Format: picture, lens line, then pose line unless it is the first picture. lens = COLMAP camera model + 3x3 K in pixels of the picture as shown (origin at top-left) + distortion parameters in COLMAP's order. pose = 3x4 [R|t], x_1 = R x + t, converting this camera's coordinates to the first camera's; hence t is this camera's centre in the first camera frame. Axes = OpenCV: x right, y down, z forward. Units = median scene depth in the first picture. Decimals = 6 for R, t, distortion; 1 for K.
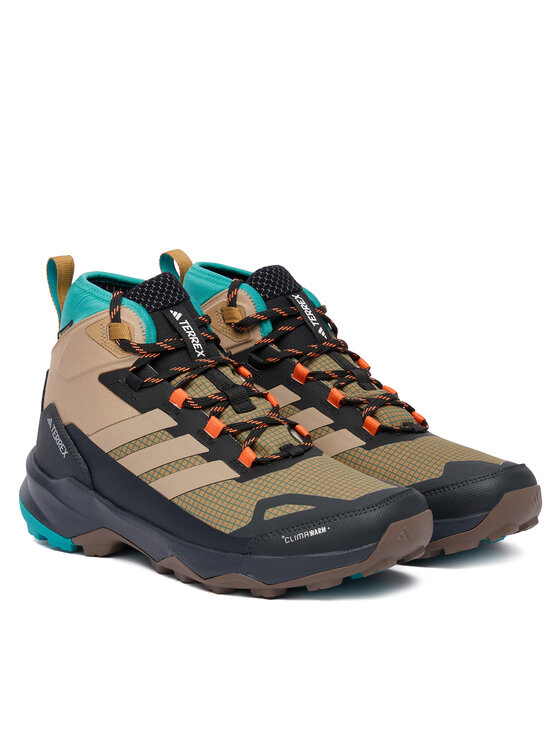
lens RADIAL K [[1904.0, 0, 280.1], [0, 1904.0, 372.9], [0, 0, 1]] dist [0.046202, 0.000000]
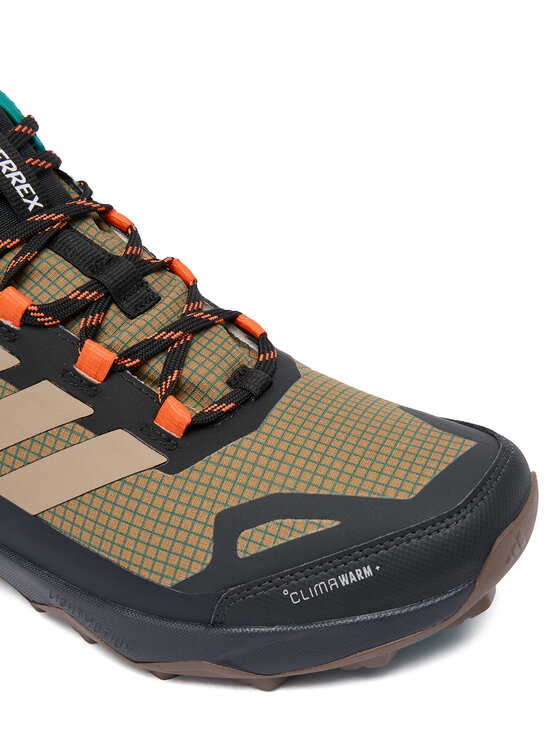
lens RADIAL K [[899.5, 0, 279.0], [0, 899.5, 373.4], [0, 0, 1]] dist [0.021352, 0.000000]
pose [[0.963798, -0.176238, 0.200085, -0.036004], [0.097784, 0.931751, 0.349682, -0.048772], [-0.248056, -0.317458, 0.915253, 0.769660]]
